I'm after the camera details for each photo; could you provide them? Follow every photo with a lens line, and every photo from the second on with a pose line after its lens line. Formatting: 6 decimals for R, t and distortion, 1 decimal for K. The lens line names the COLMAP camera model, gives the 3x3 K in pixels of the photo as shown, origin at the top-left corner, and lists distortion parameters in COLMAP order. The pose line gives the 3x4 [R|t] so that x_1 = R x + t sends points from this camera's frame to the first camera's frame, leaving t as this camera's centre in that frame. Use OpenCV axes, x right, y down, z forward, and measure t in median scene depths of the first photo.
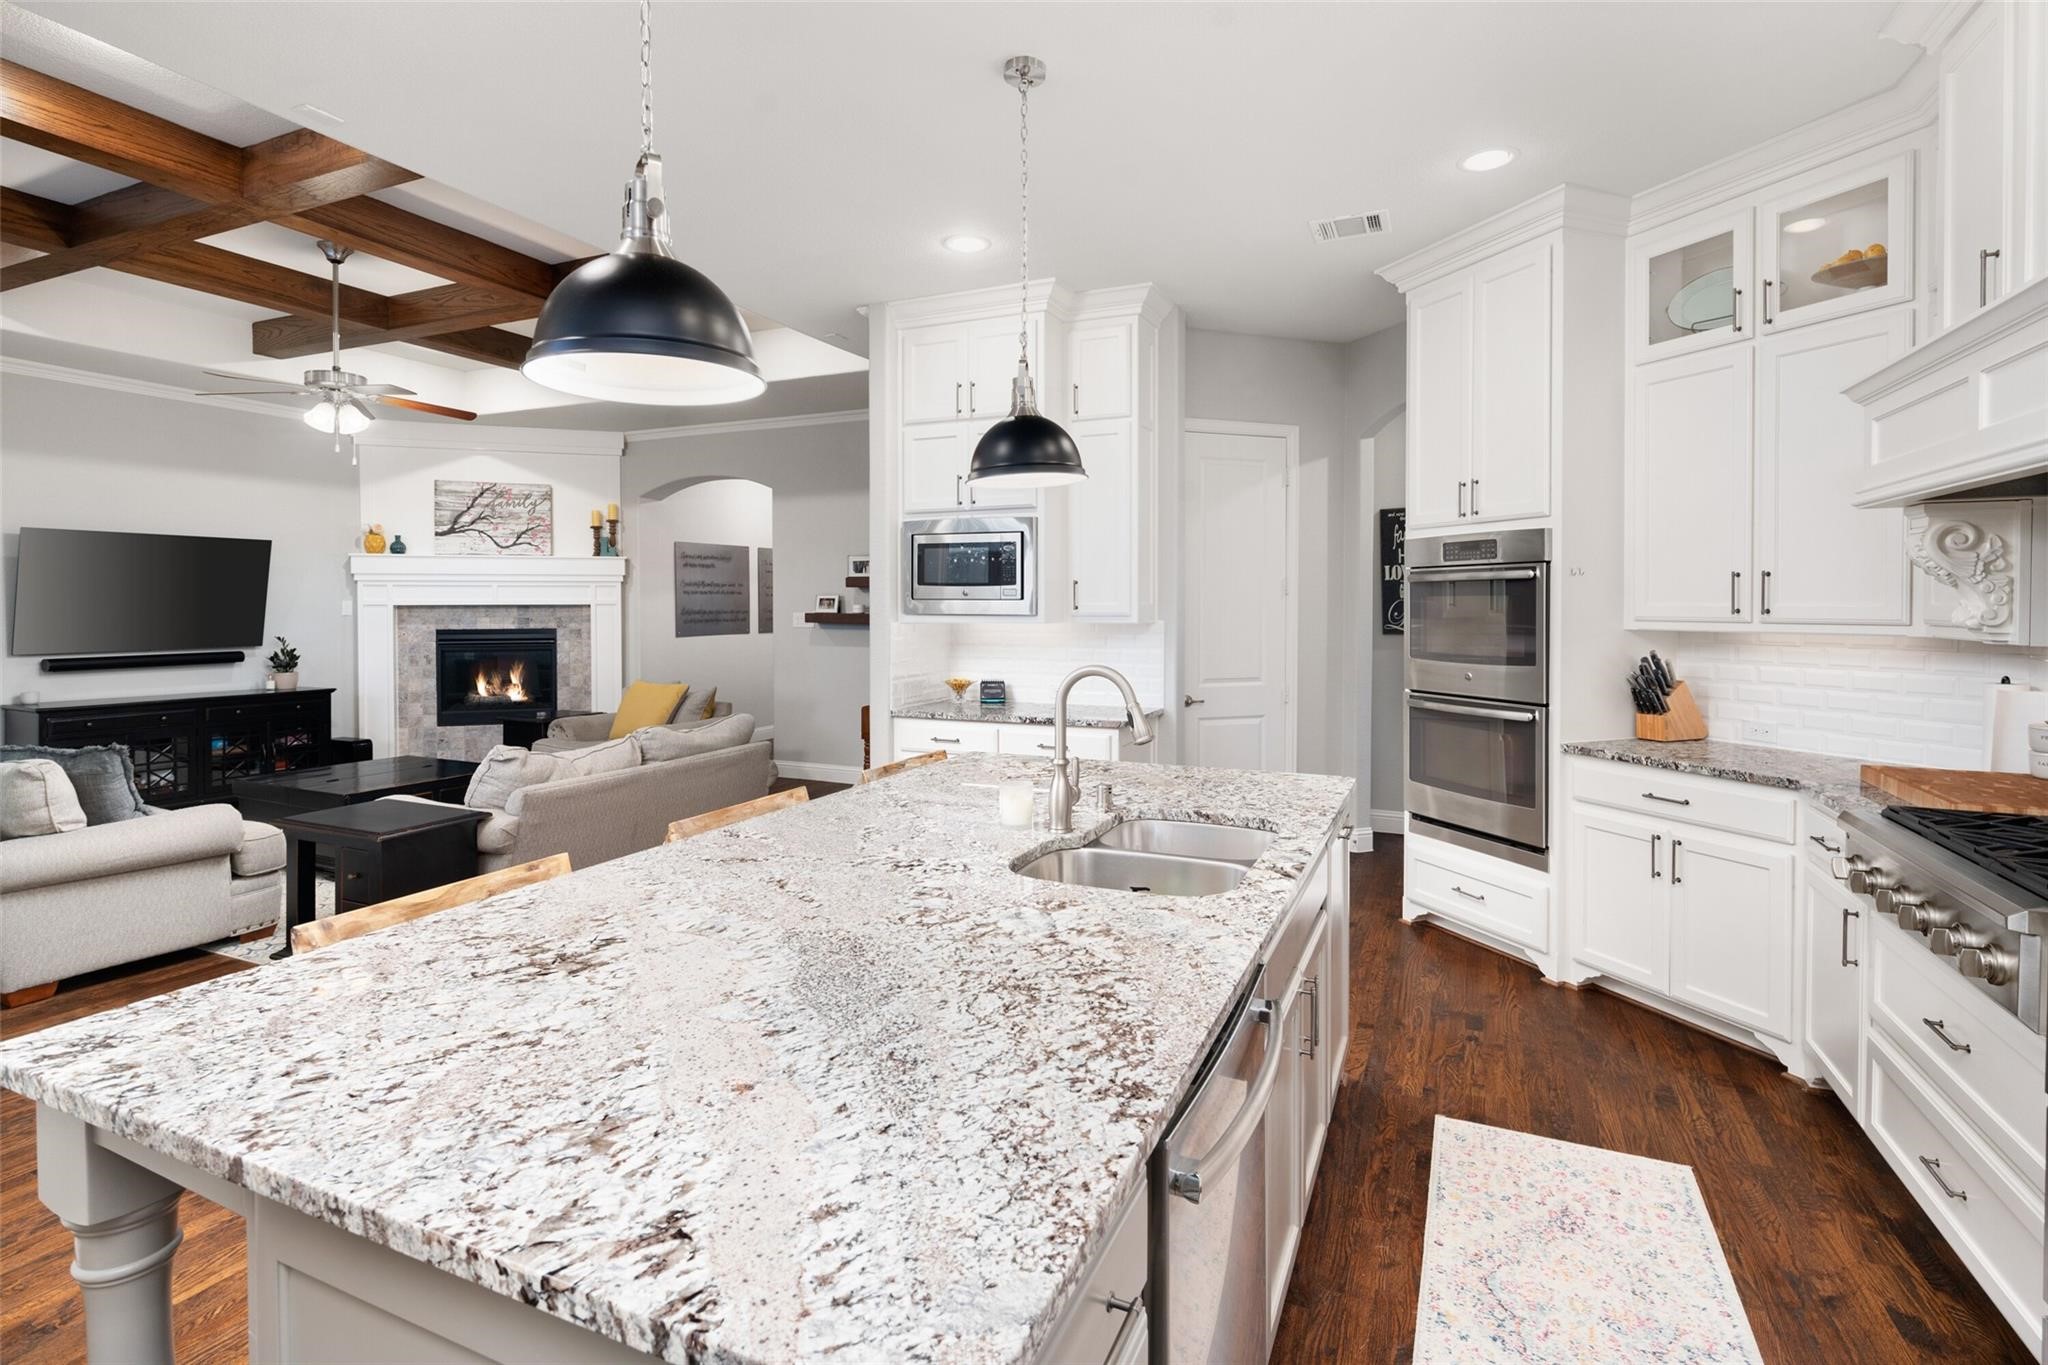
lens RADIAL K [[991.5, 0, 1021.8], [0, 991.5, 596.5], [0, 0, 1]] dist [0.000710, 0.000119]
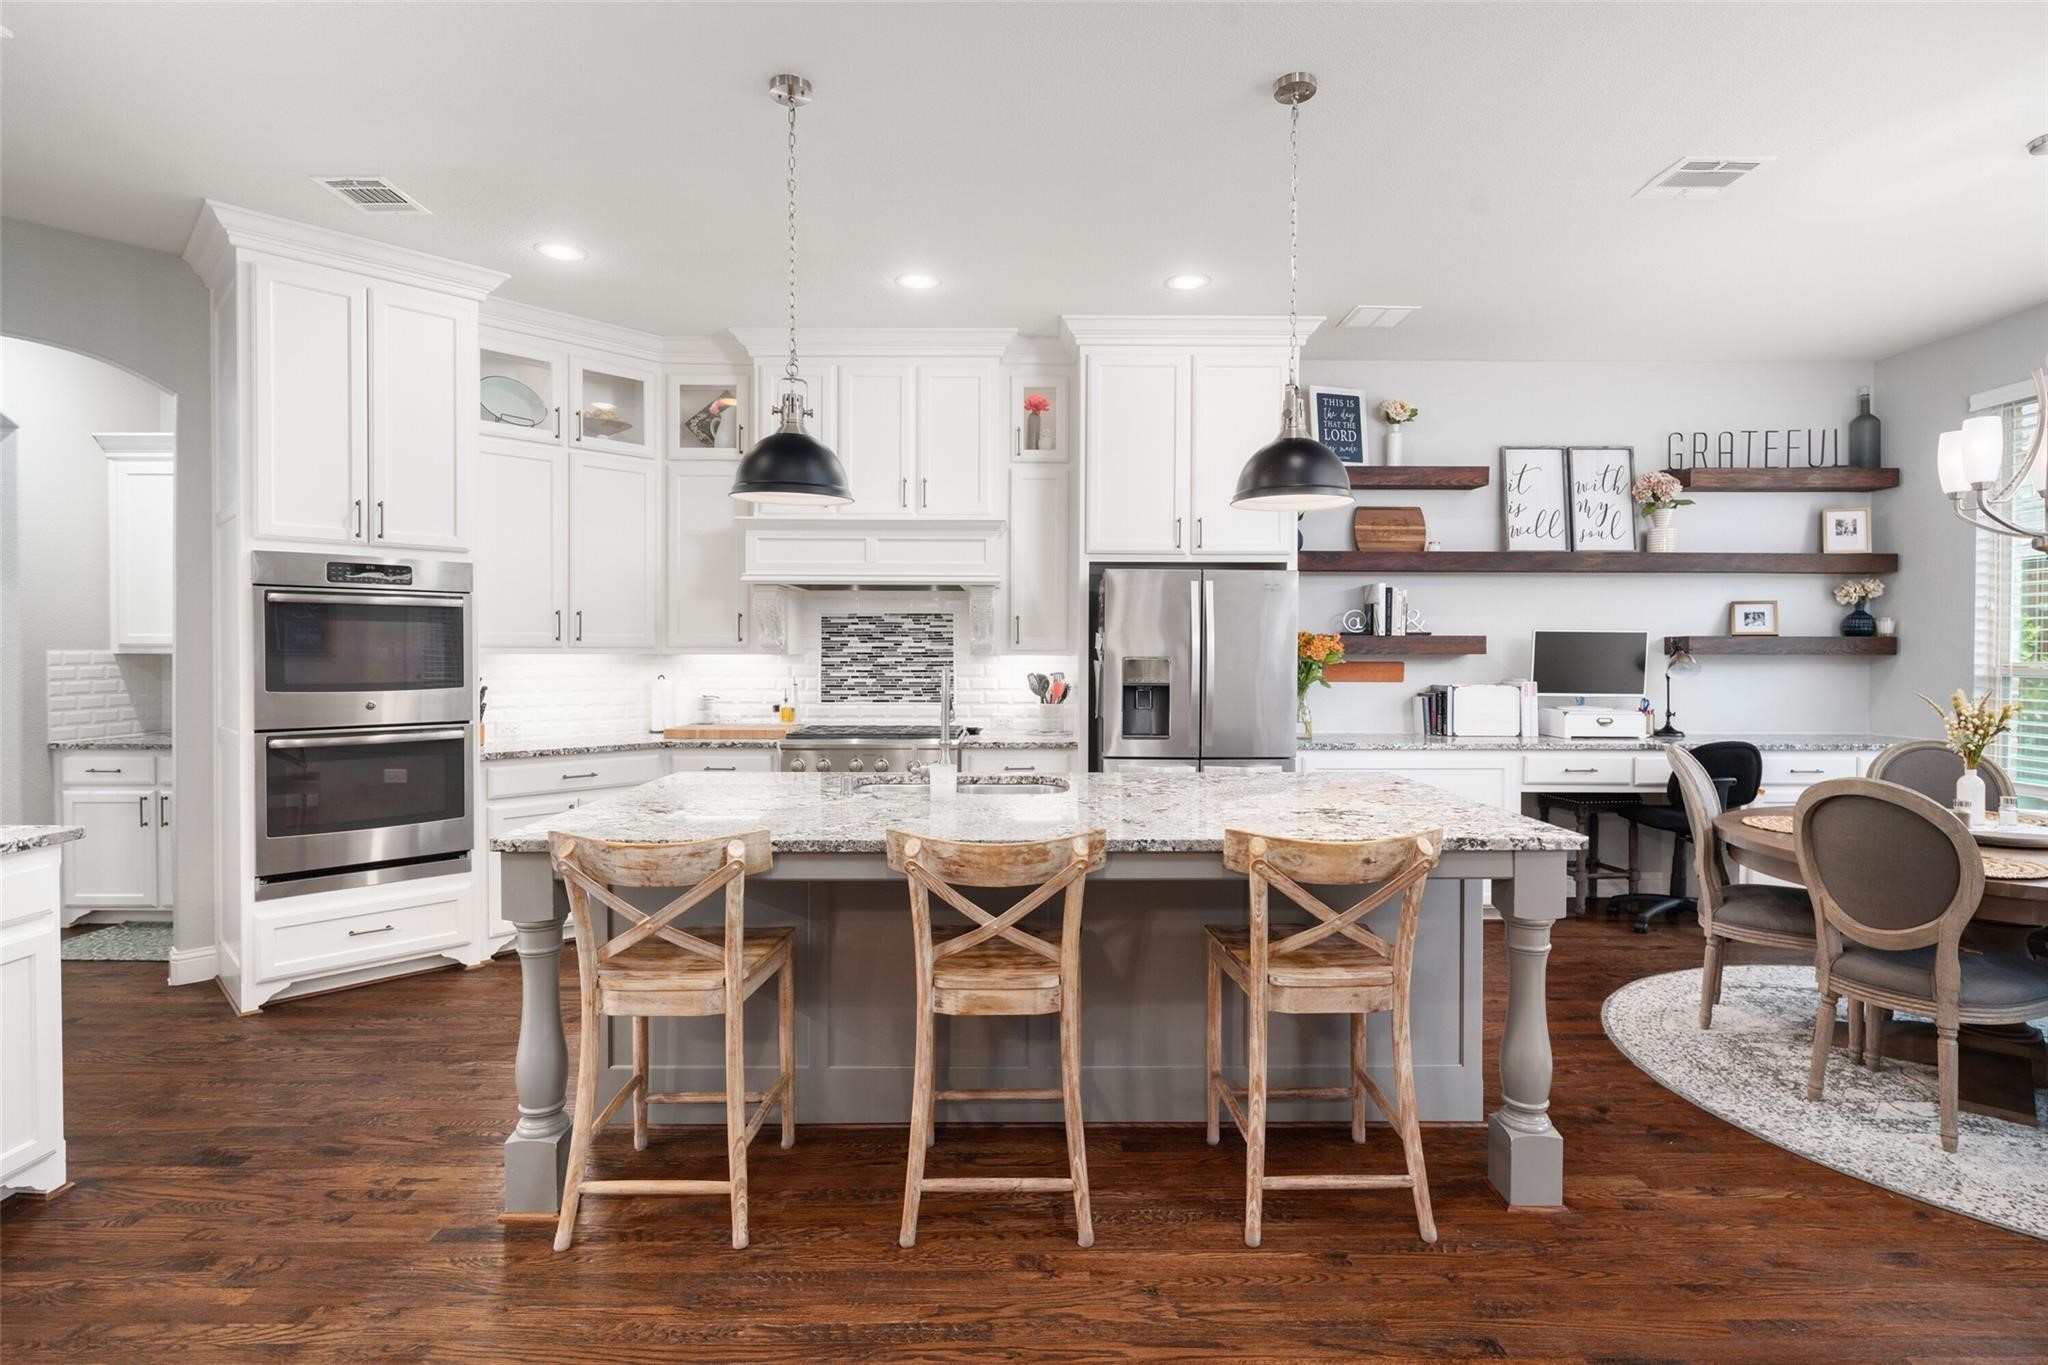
lens RADIAL K [[988.2, 0, 1032.2], [0, 988.2, 667.2], [0, 0, 1]] dist [-0.001636, 0.000310]
pose [[-0.412249, -0.013185, 0.910976, -0.755645], [-0.010032, 0.999900, 0.009932, 0.029904], [-0.911016, -0.005045, -0.412340, 0.887686]]
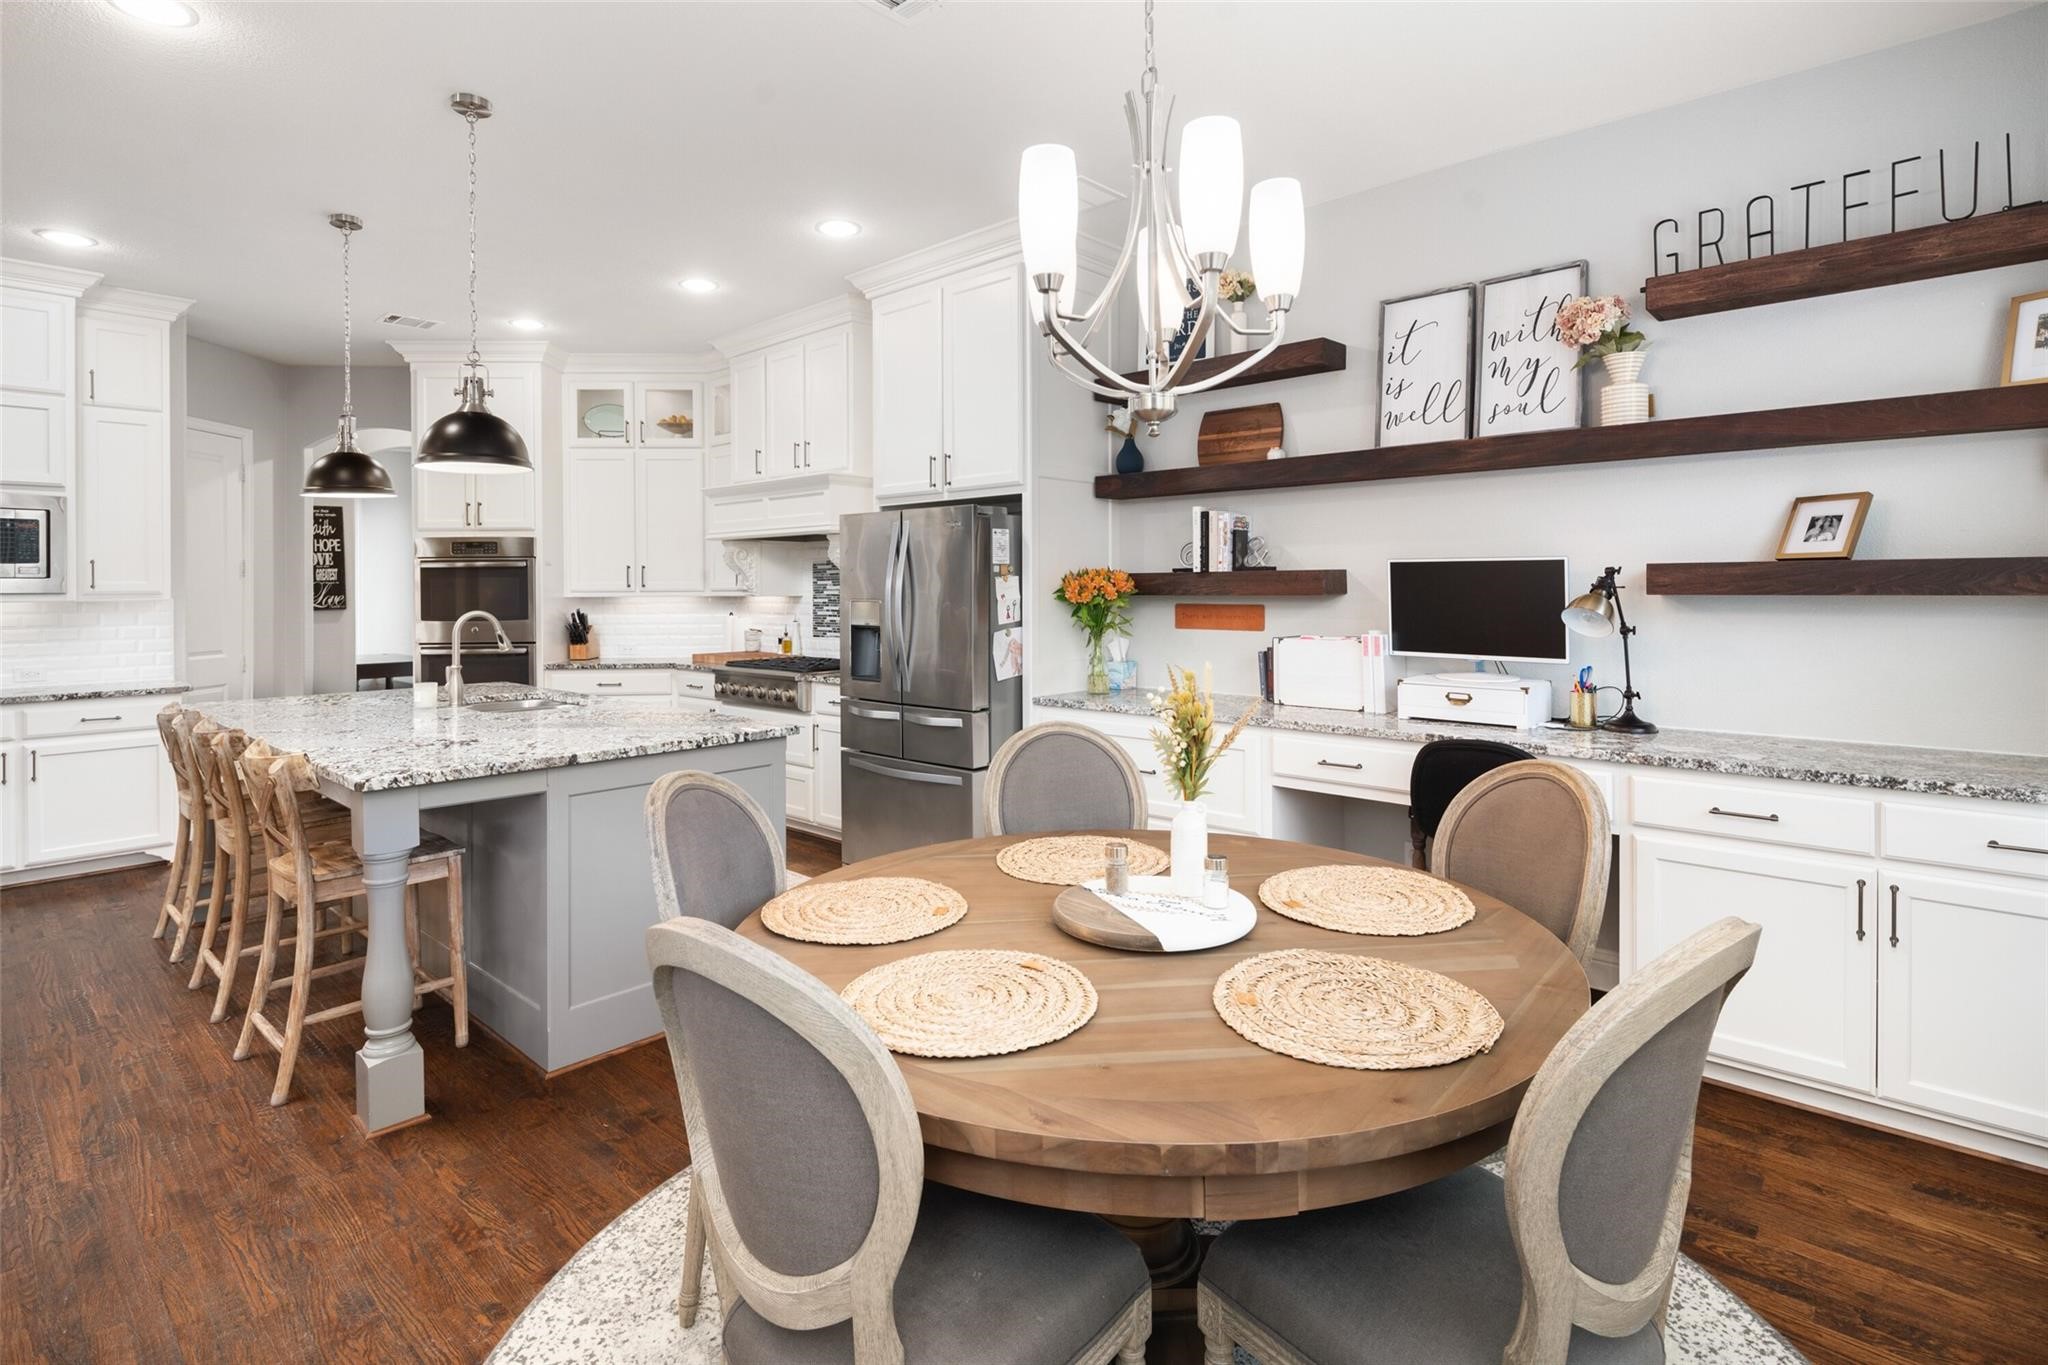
lens RADIAL K [[991.5, 0, 1021.8], [0, 991.5, 596.5], [0, 0, 1]] dist [0.000710, 0.000119]
pose [[0.311978, -0.008702, 0.950049, -0.814831], [-0.003324, 0.999942, 0.010250, 0.010631], [-0.950083, -0.006356, 0.311931, -0.314946]]
